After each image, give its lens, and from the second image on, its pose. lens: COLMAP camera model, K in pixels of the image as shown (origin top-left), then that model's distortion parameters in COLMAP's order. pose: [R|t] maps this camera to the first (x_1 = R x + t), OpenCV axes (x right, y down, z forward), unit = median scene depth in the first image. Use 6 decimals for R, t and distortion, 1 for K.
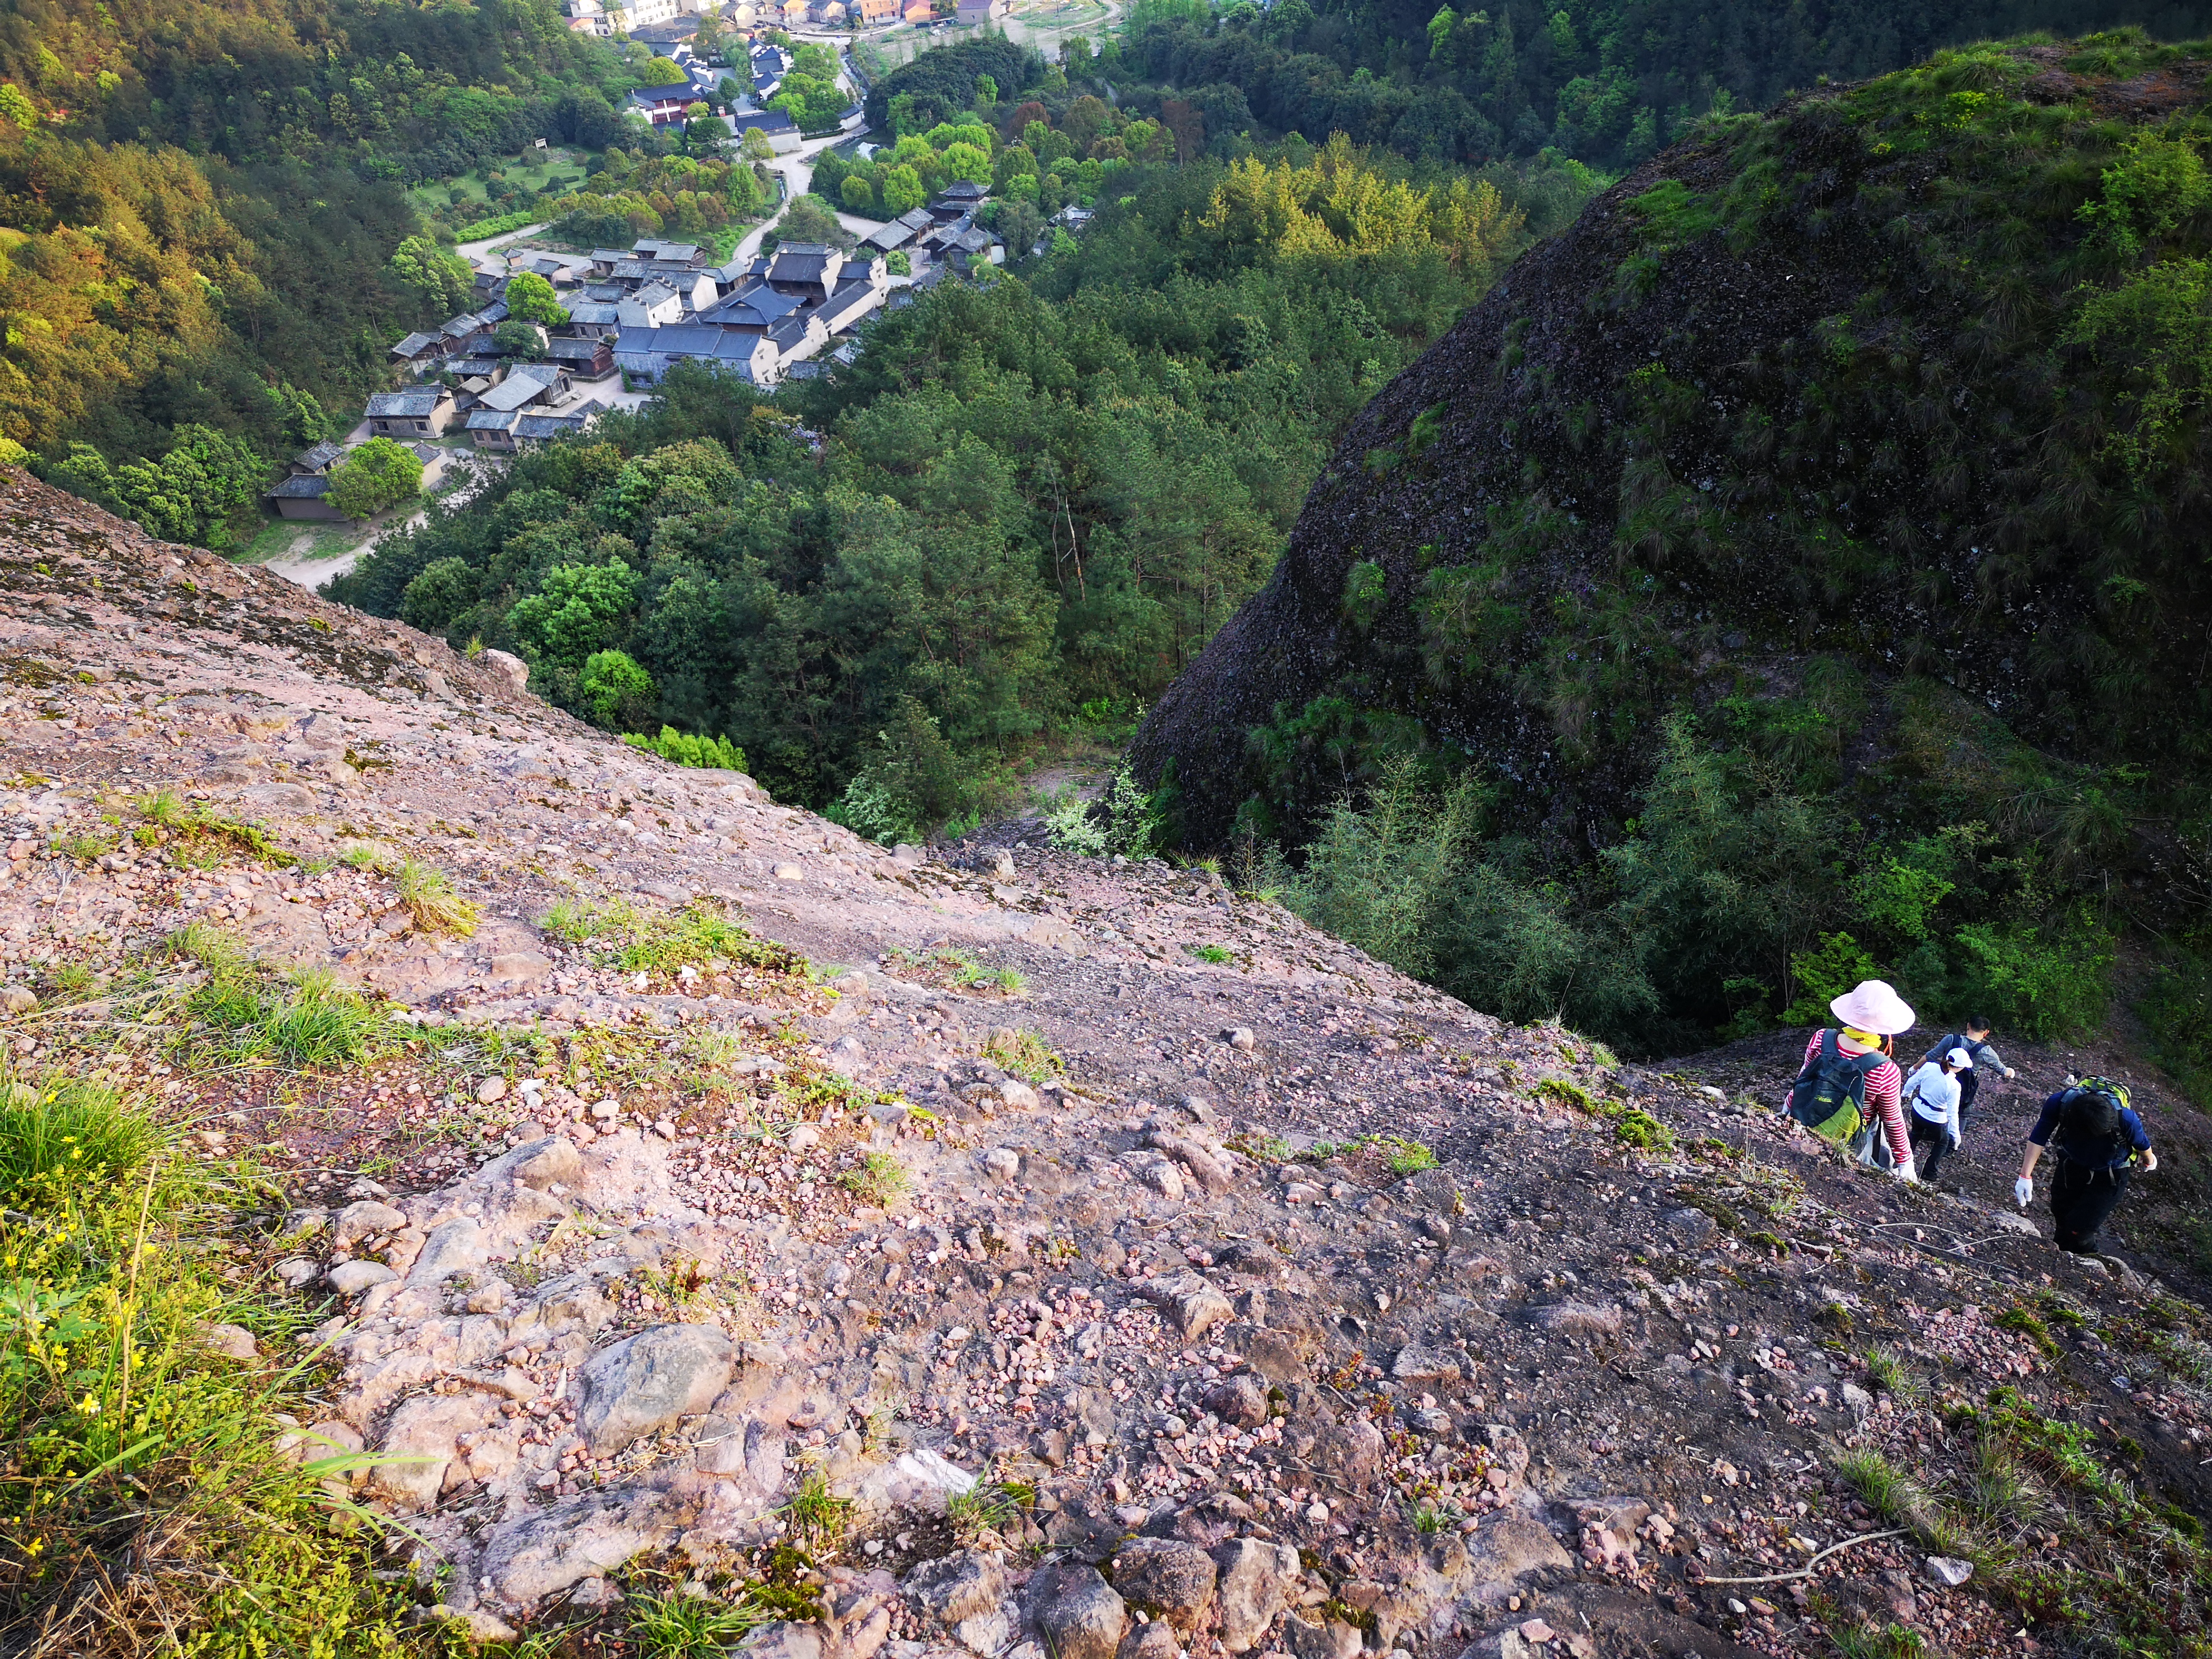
lens RADIAL K [[1777.6, 0, 1094.9], [0, 1777.6, 836.7], [0, 0, 1]] dist [0.079571, -0.095446]
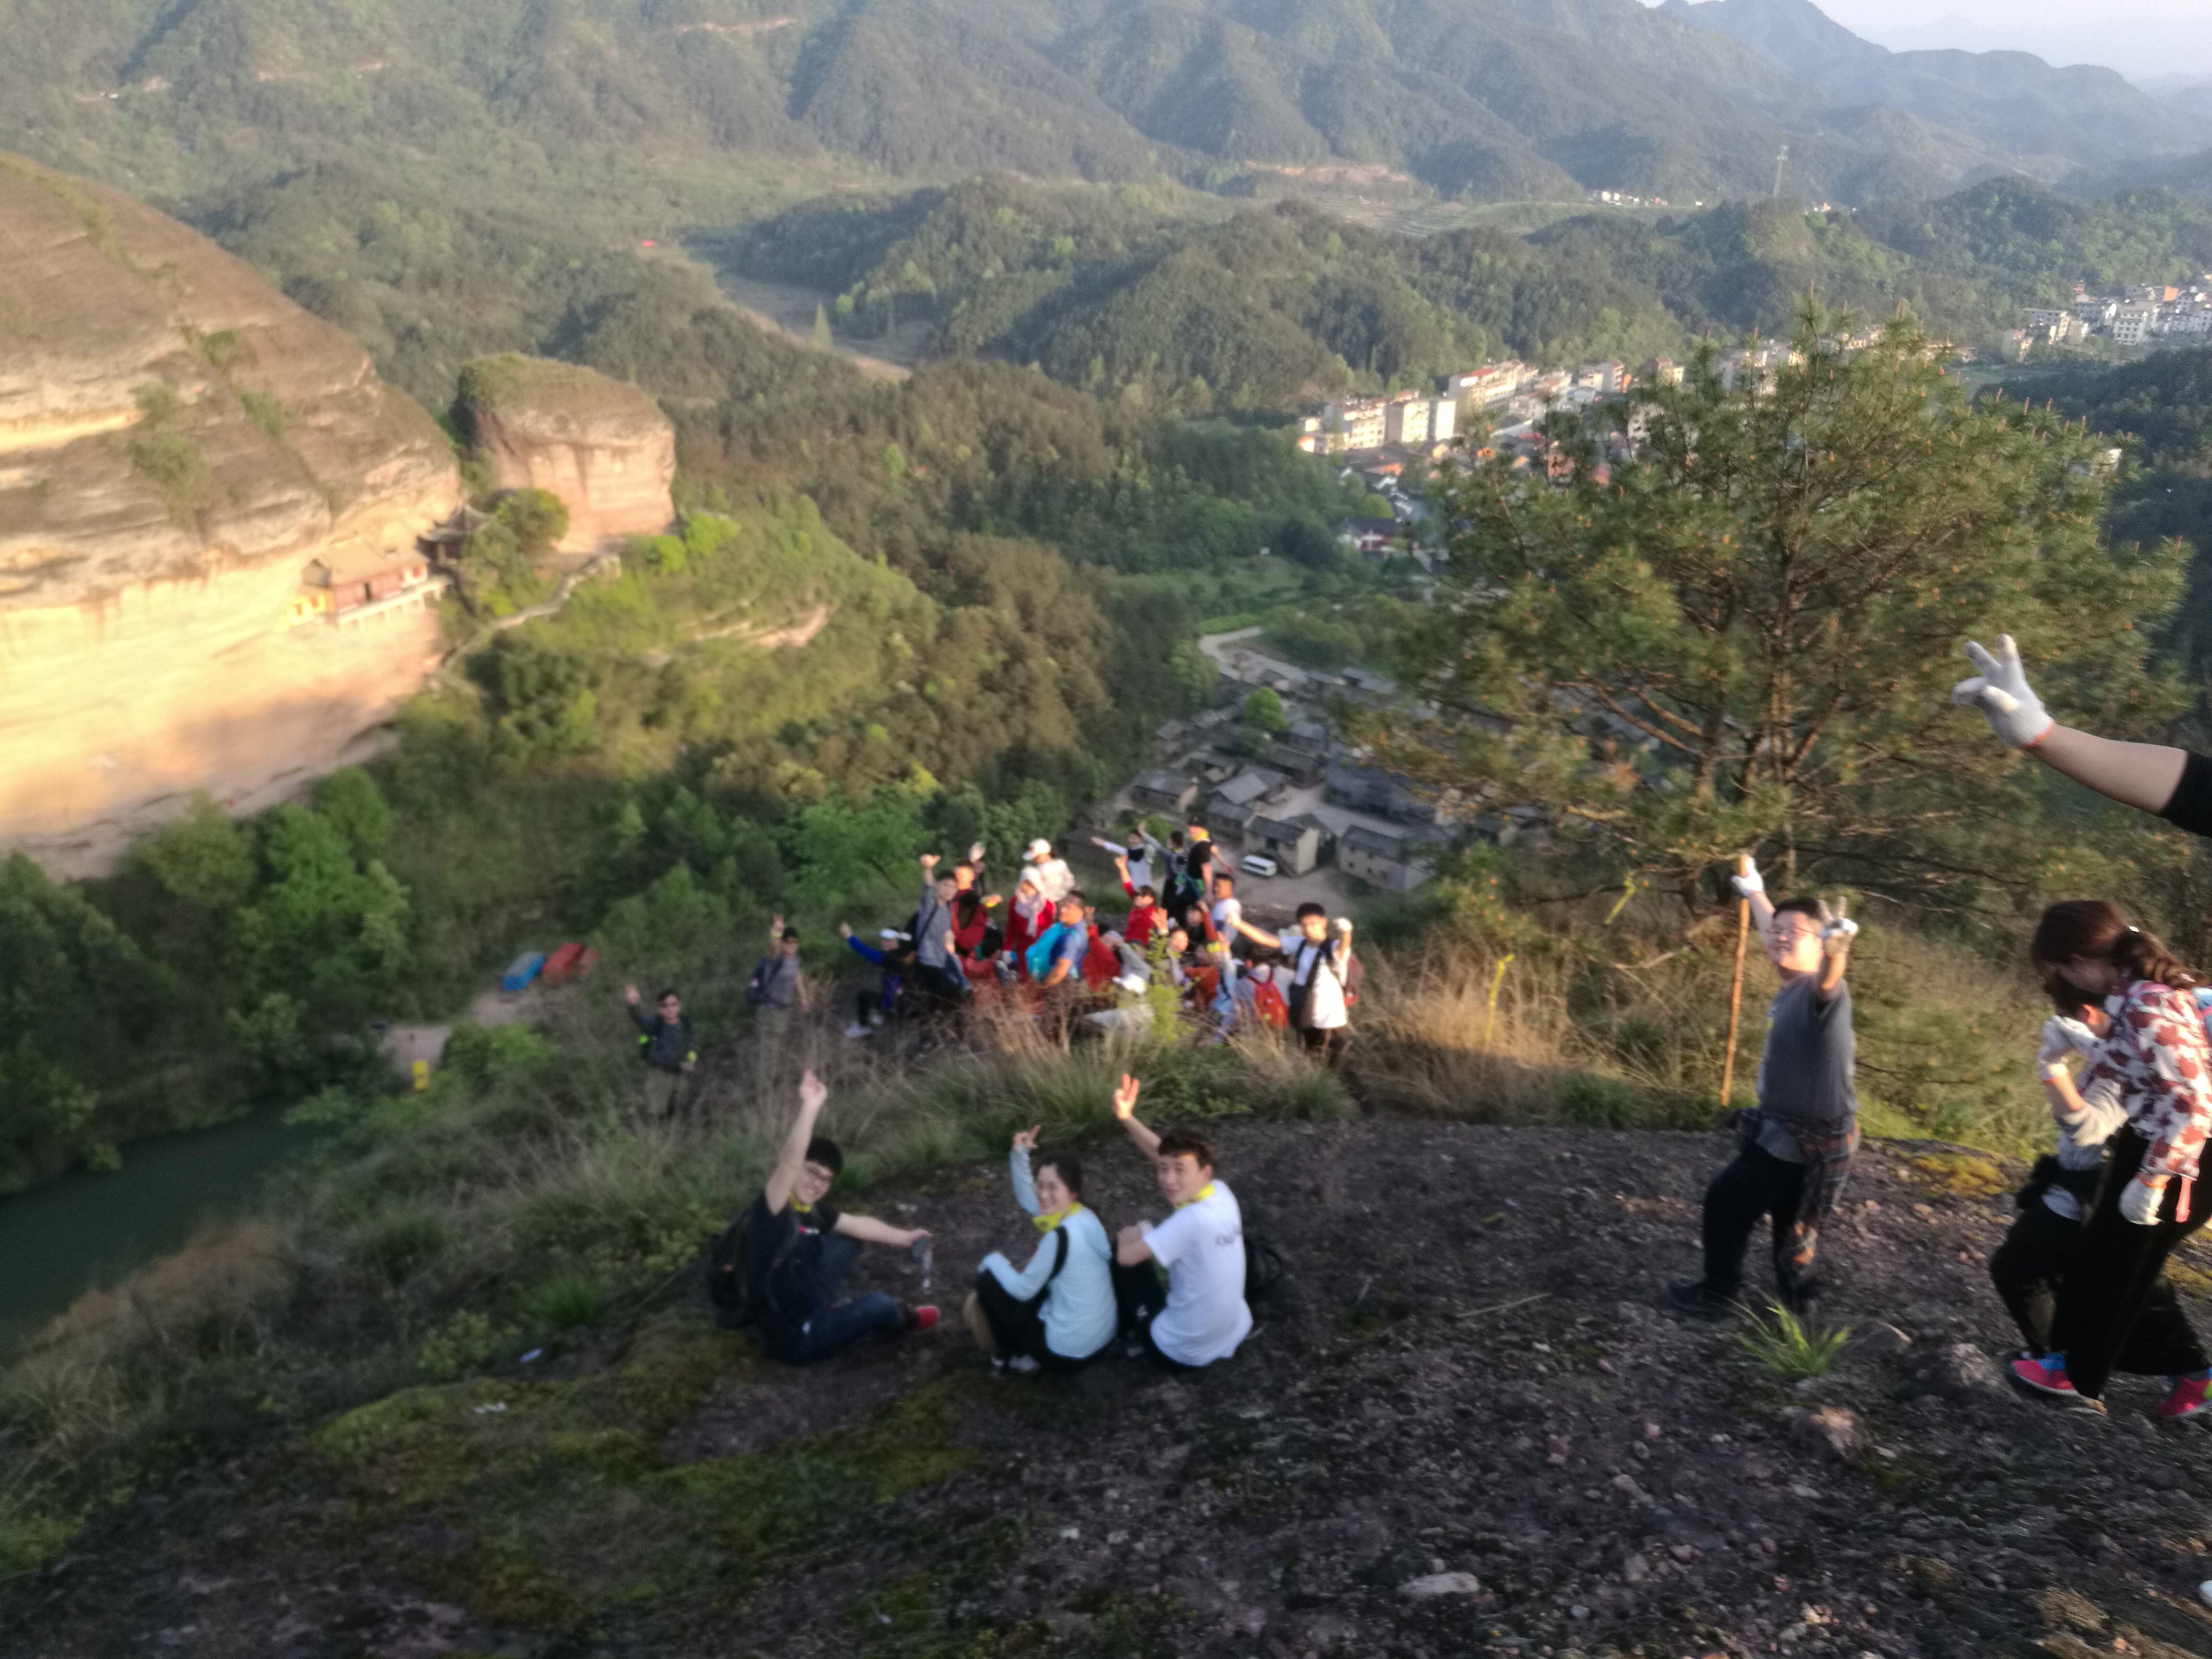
lens RADIAL K [[1779.3, 0, 1107.3], [0, 1779.3, 826.8], [0, 0, 1]] dist [-0.056805, 0.071150]
pose [[0.928642, 0.230724, -0.290501, -0.299534], [-0.284263, 0.945705, -0.157596, -0.026040], [0.238367, 0.228929, 0.943807, -0.959450]]
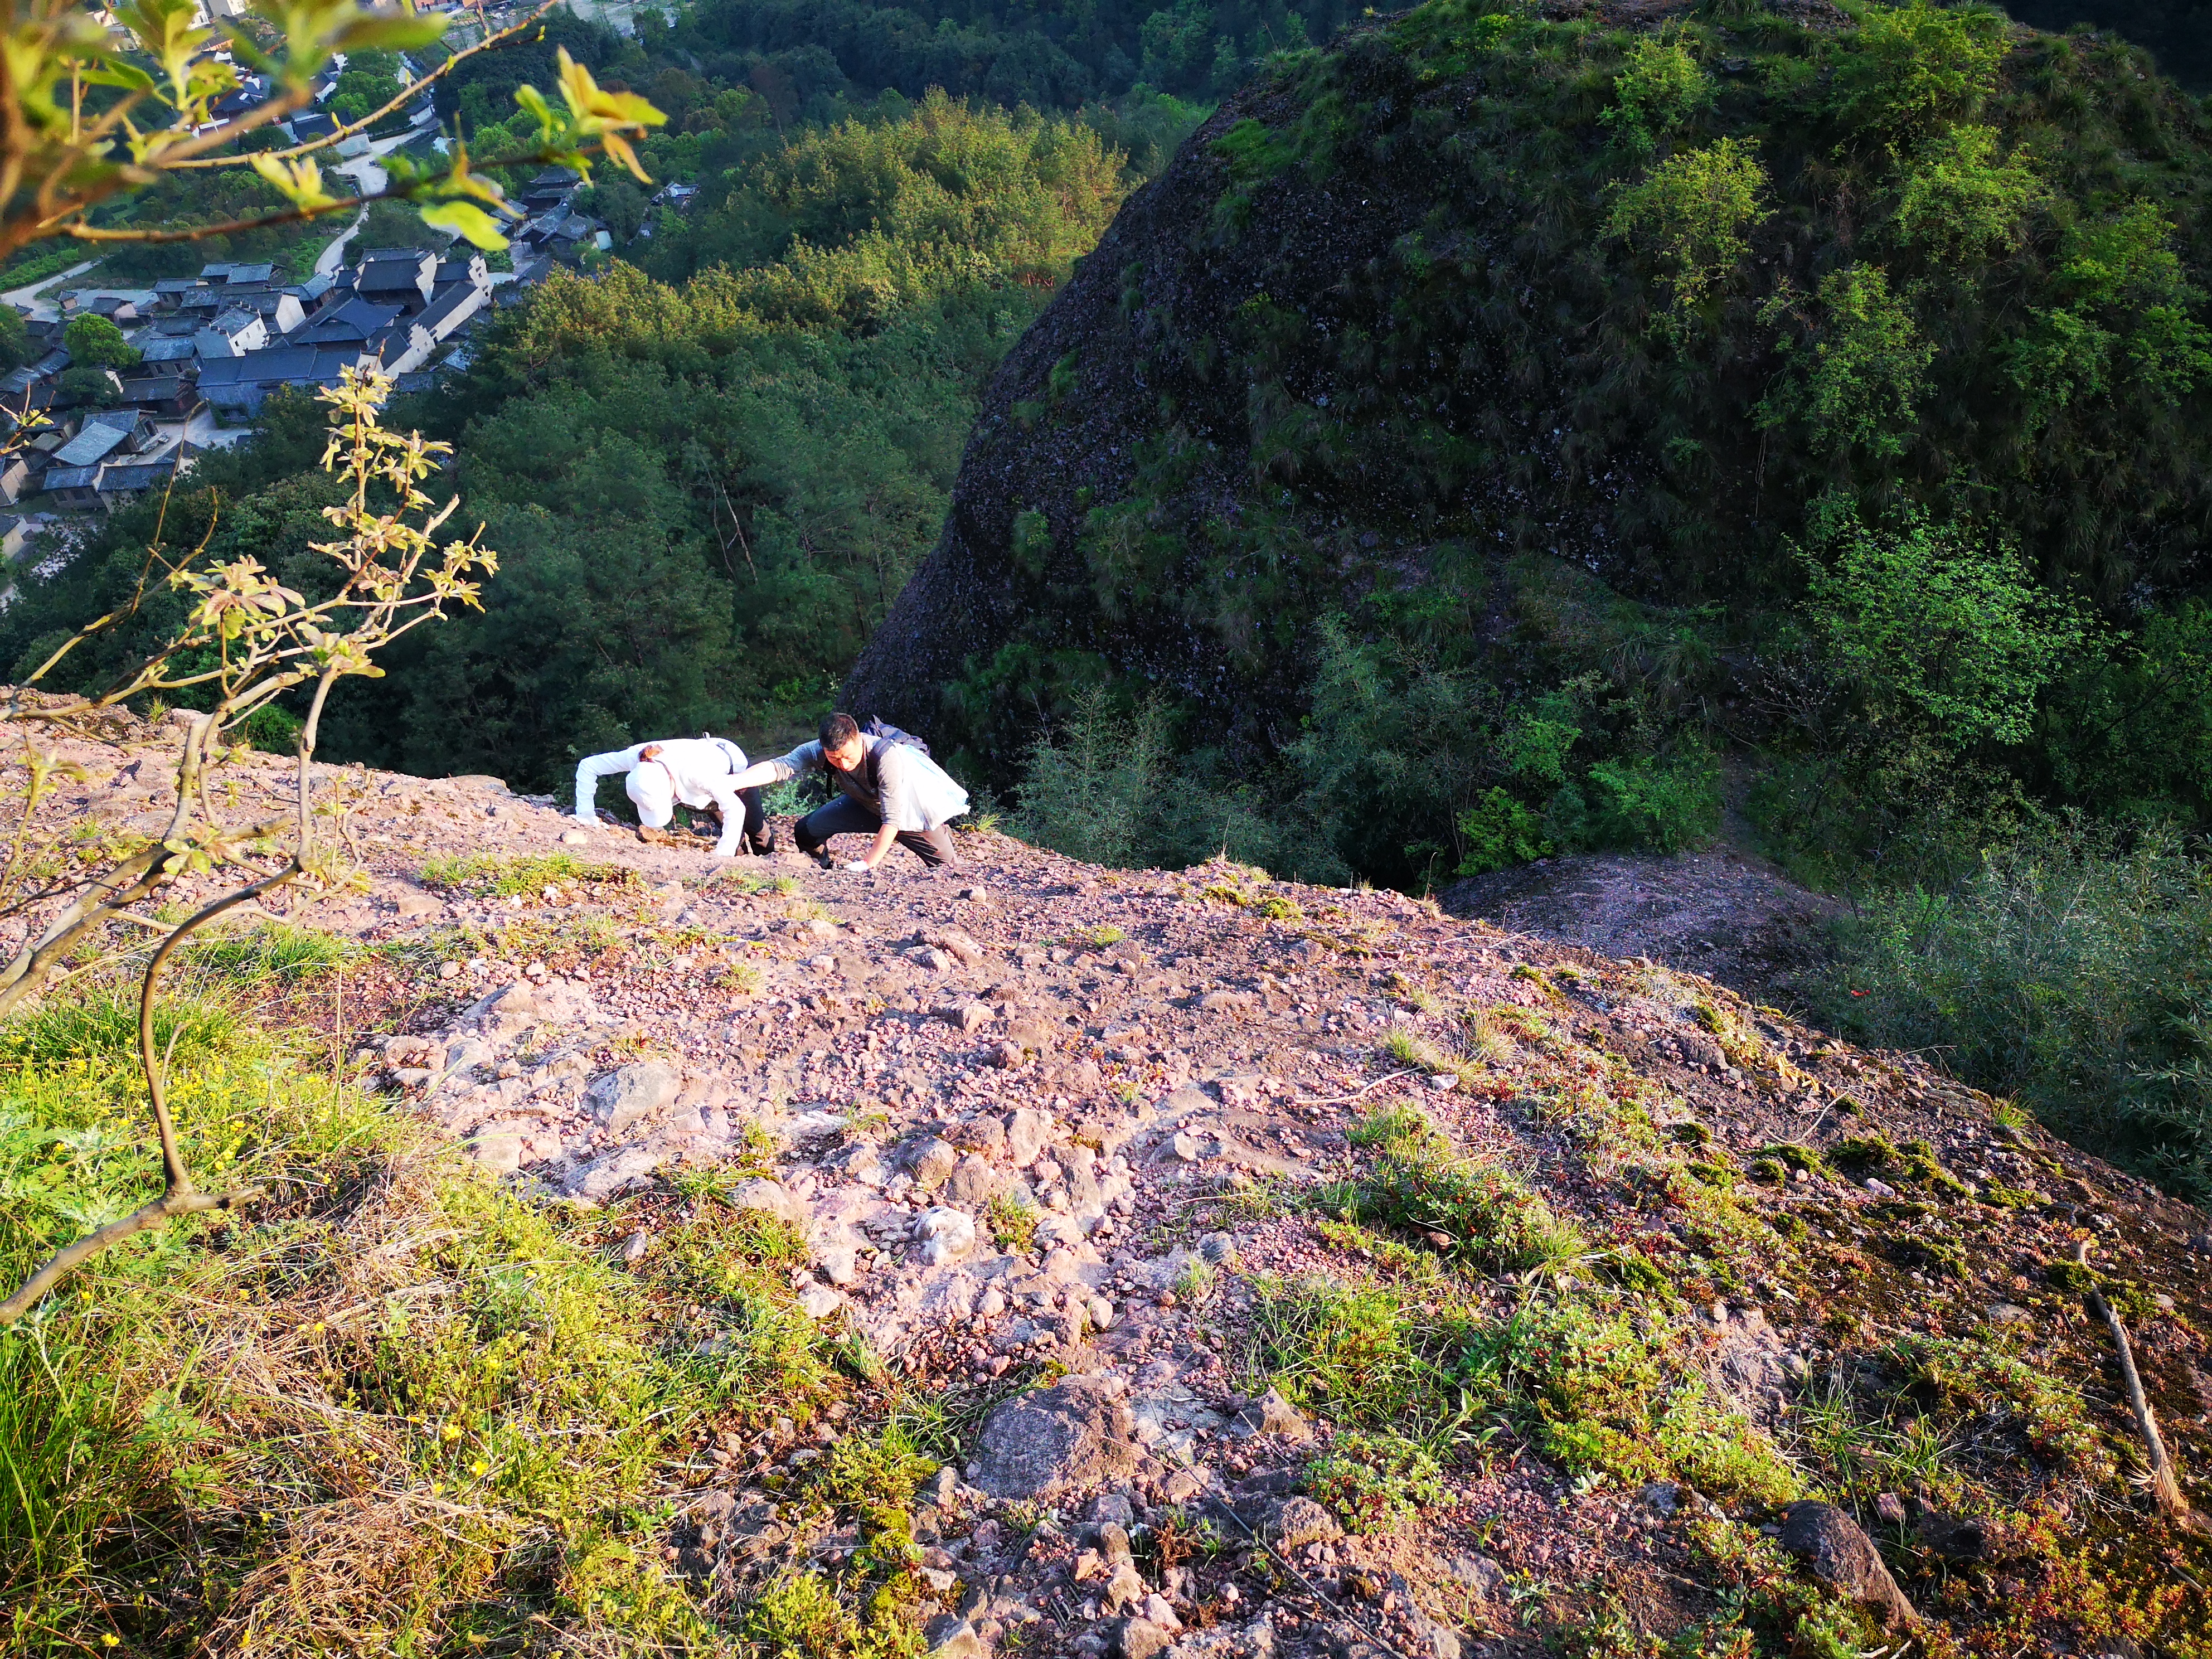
lens RADIAL K [[1777.6, 0, 1124.8], [0, 1777.6, 834.6], [0, 0, 1]] dist [0.079571, -0.095446]
pose [[0.971820, -0.160456, 0.172684, -0.004223], [0.156783, 0.987020, 0.034795, 0.006238], [-0.176026, -0.006740, 0.984362, -0.042018]]
